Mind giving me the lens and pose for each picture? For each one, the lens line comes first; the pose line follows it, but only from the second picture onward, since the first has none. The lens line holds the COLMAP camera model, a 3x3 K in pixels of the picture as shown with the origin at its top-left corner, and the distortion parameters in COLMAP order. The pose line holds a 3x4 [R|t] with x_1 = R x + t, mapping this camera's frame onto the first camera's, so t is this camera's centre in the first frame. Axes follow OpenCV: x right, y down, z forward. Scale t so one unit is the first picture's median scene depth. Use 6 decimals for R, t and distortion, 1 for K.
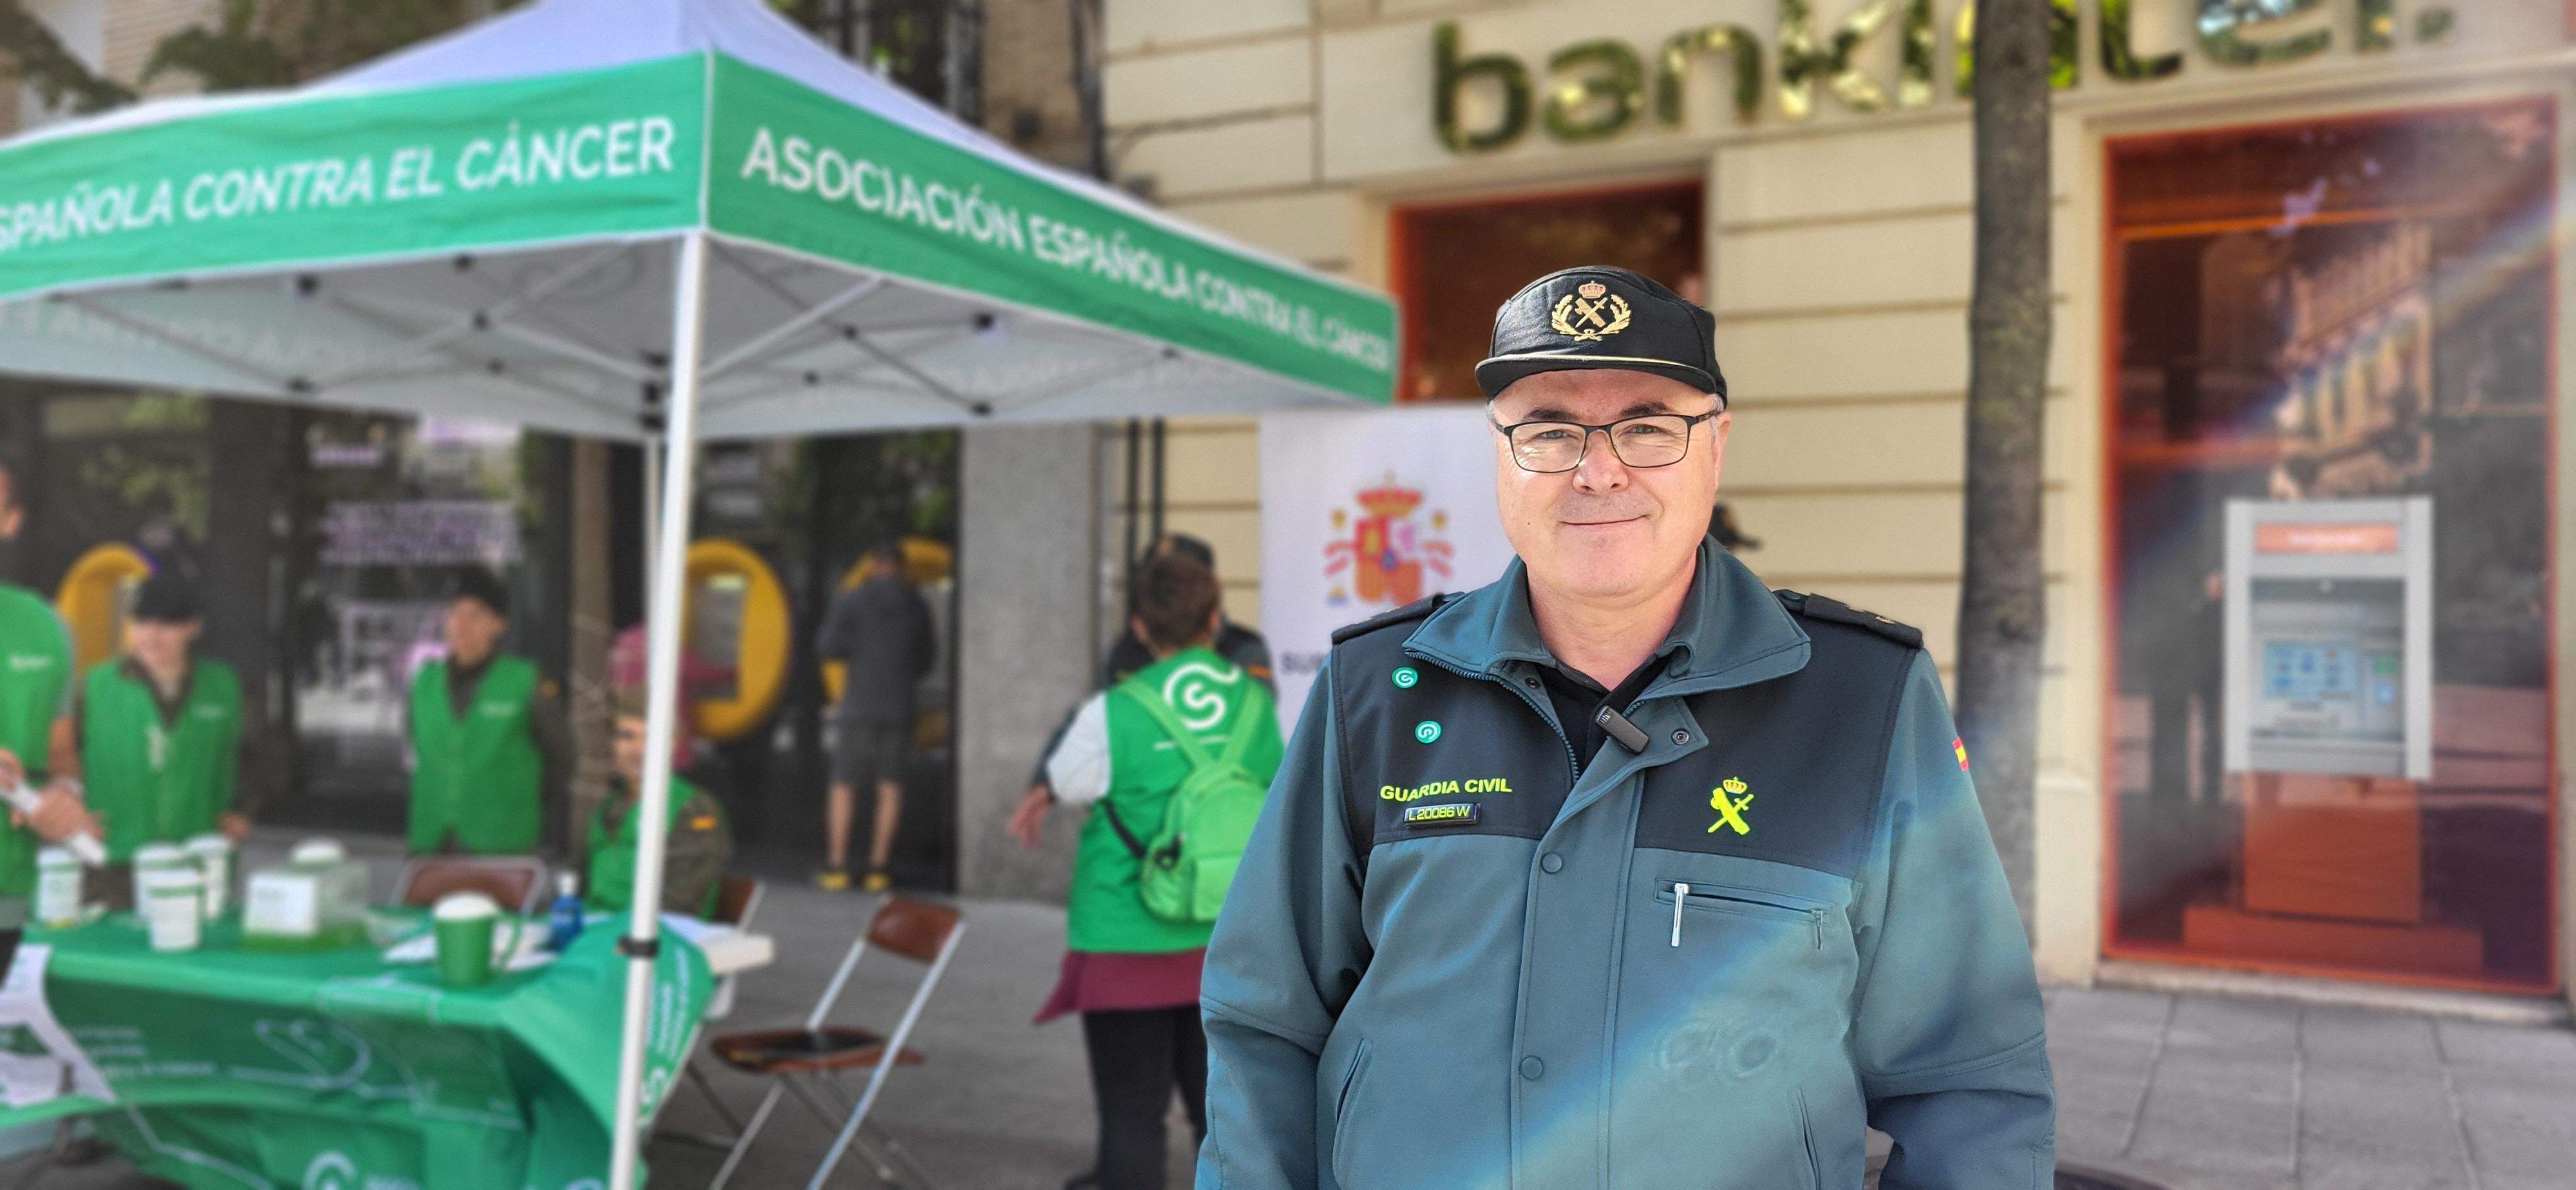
lens RADIAL K [[1917.6, 0, 1295.1], [0, 1917.6, 607.2], [0, 0, 1]] dist [0.059977, -0.029578]
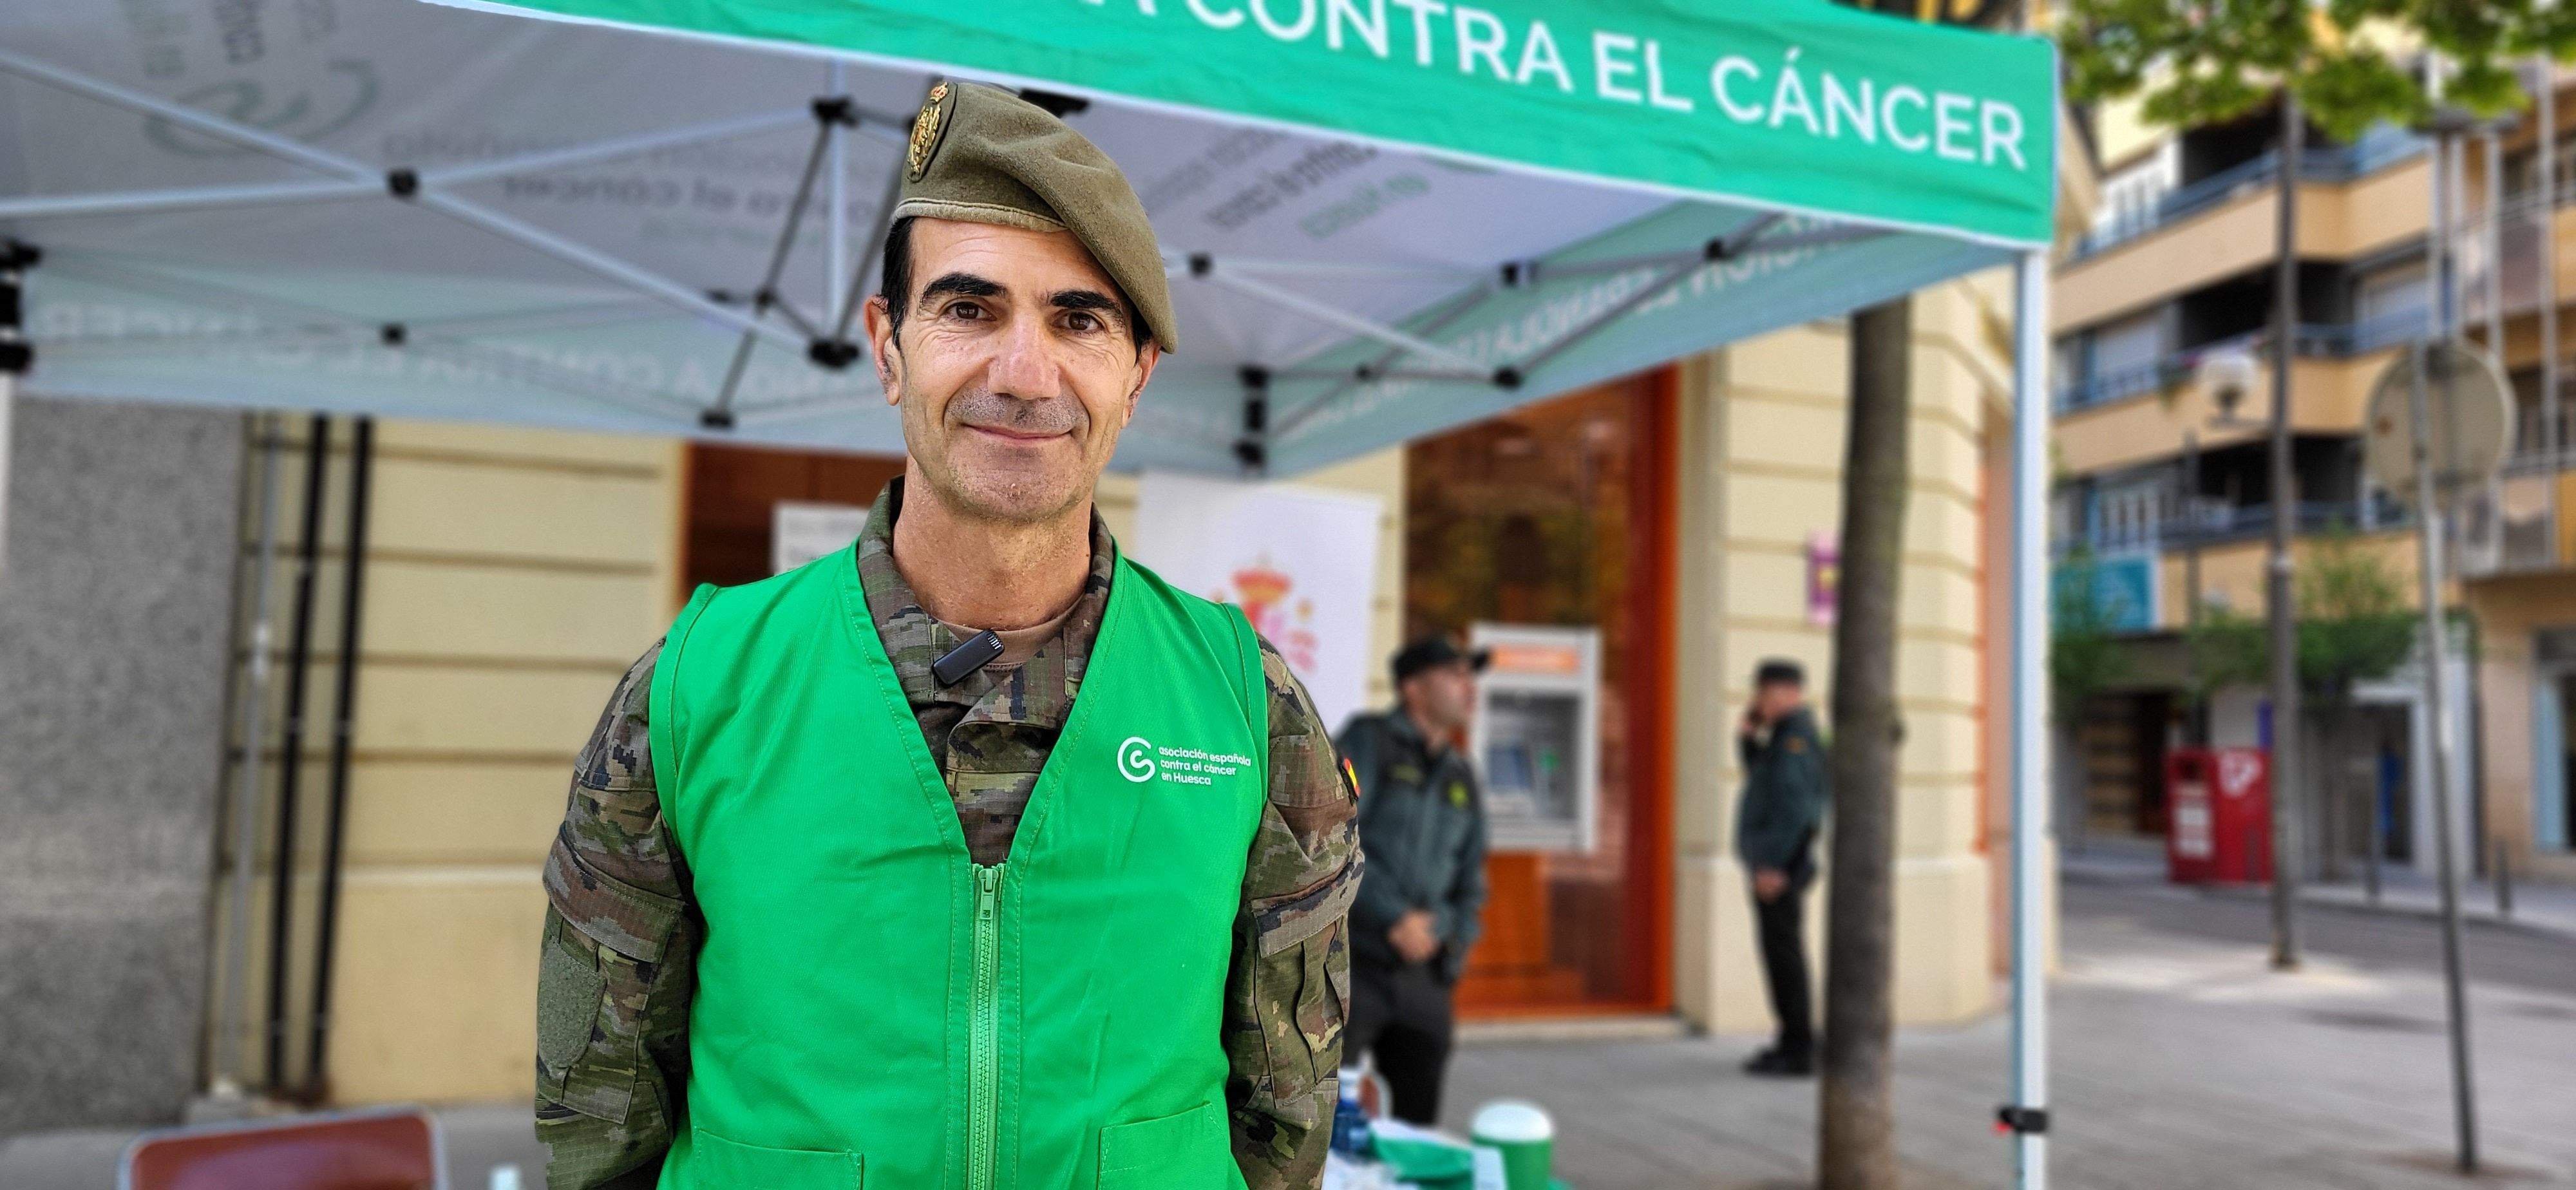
lens RADIAL K [[1917.6, 0, 1308.1], [0, 1917.6, 591.5], [0, 0, 1]] dist [0.059977, -0.029578]
pose [[0.656593, 0.064720, 0.751463, -0.674854], [-0.019813, 0.997448, -0.068594, 0.010378], [-0.753985, 0.030150, 0.656199, 0.409563]]
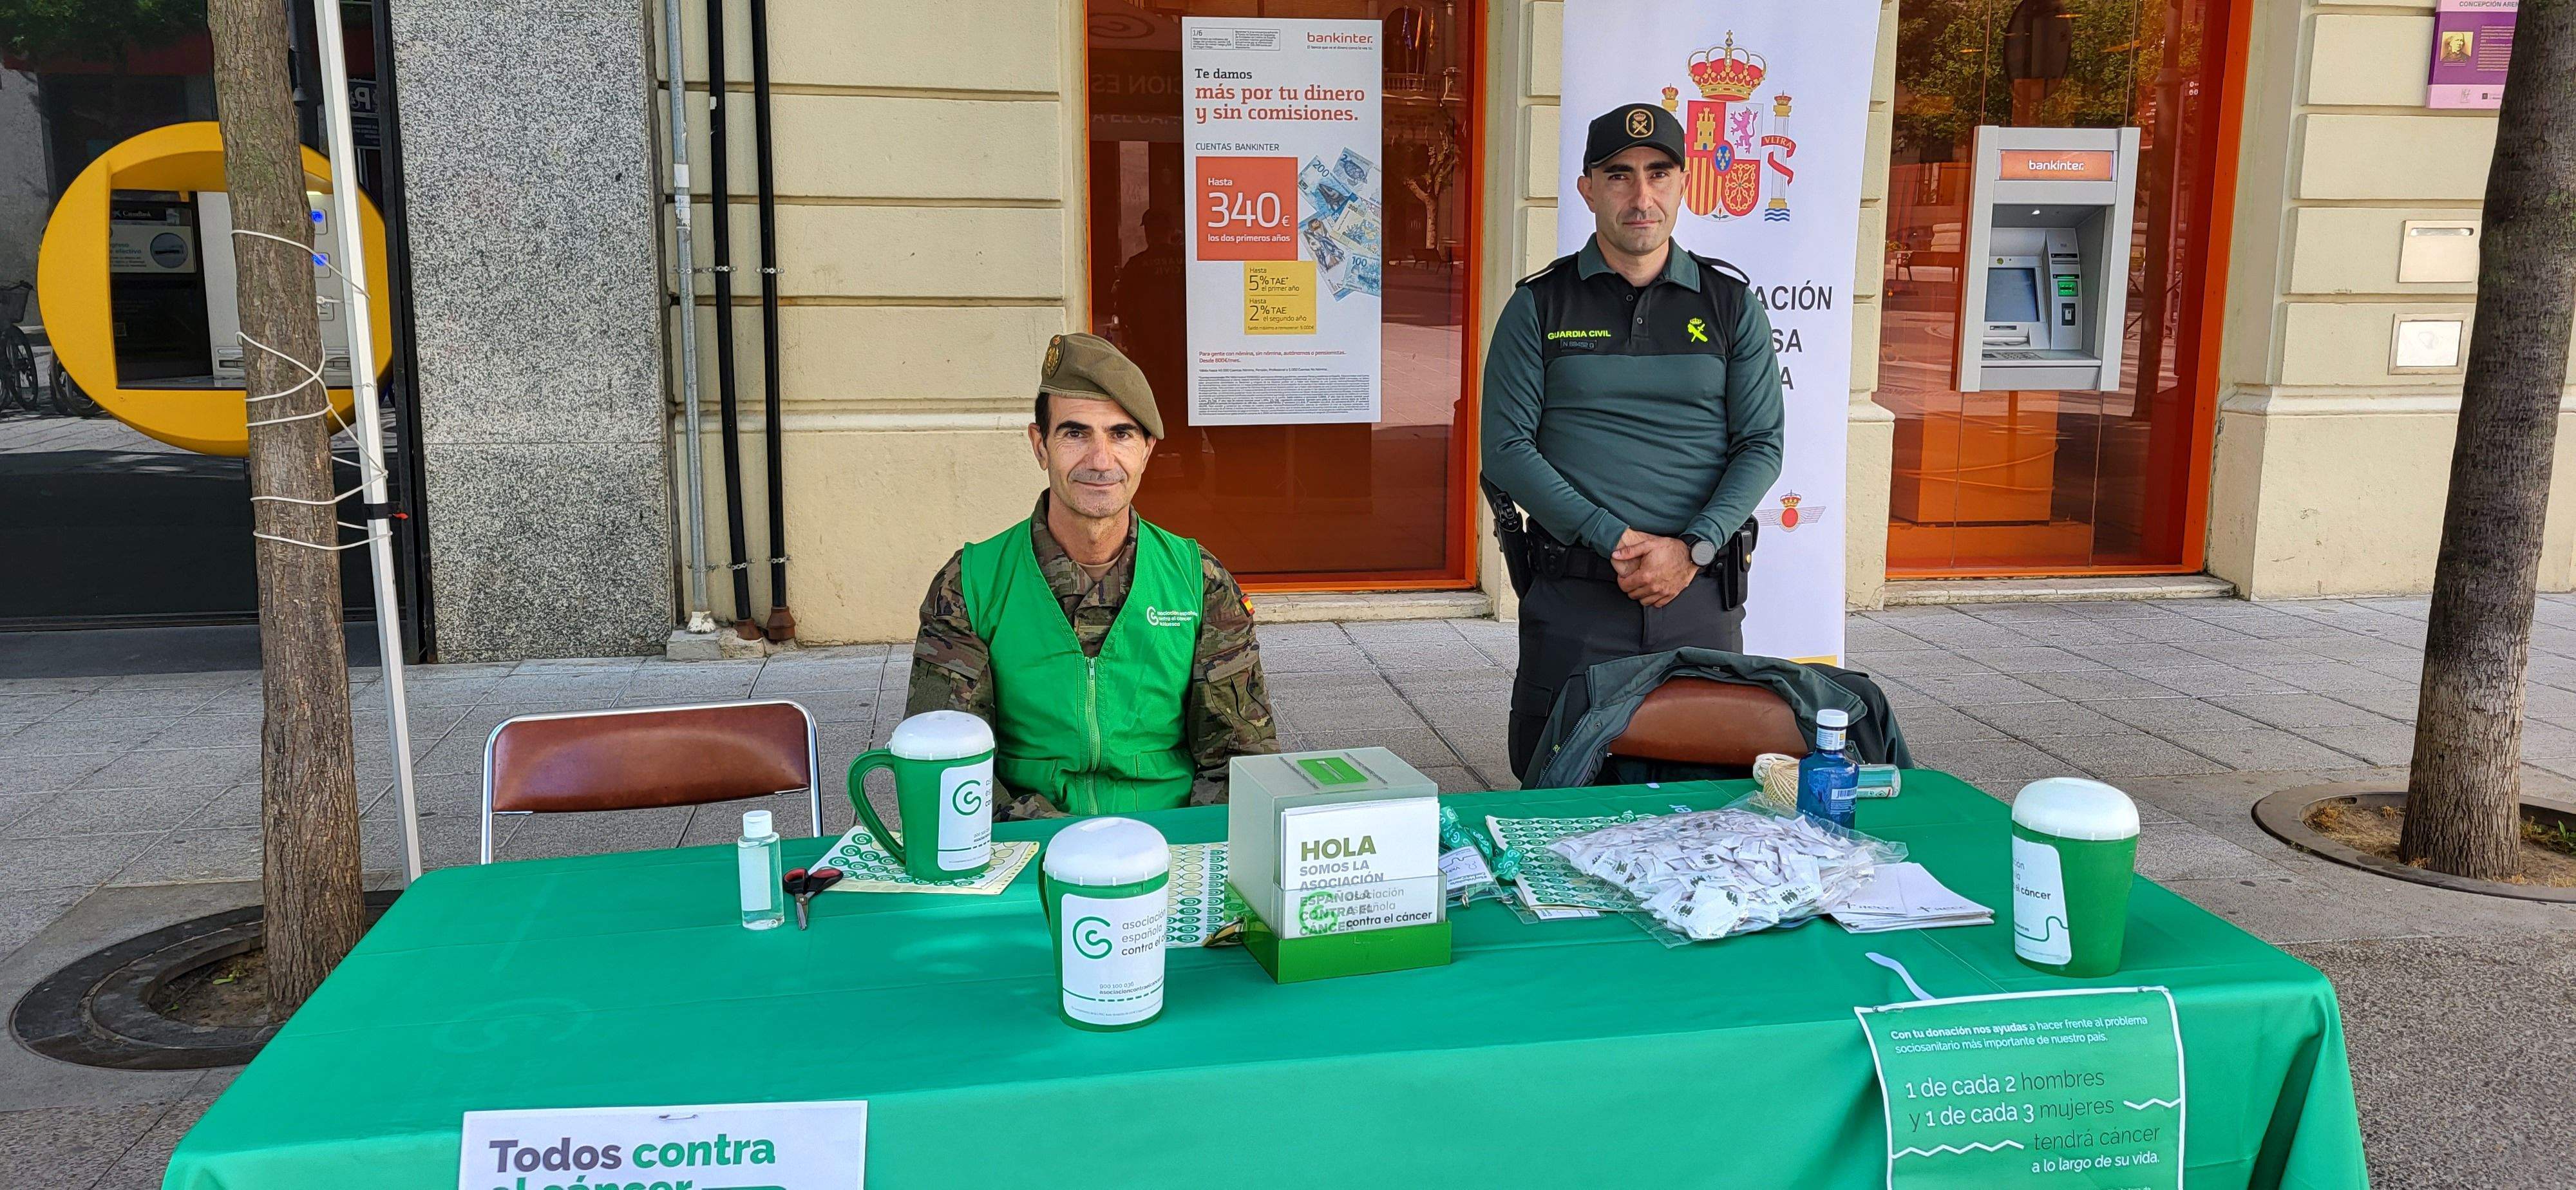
lens RADIAL K [[1917.6, 0, 1298.8], [0, 1917.6, 601.7], [0, 0, 1]] dist [0.059977, -0.029578]
pose [[0.816030, -0.104268, 0.568528, -0.578132], [0.000458, 0.983711, 0.179755, 0.011345], [-0.578010, -0.146425, 0.802785, 0.497010]]
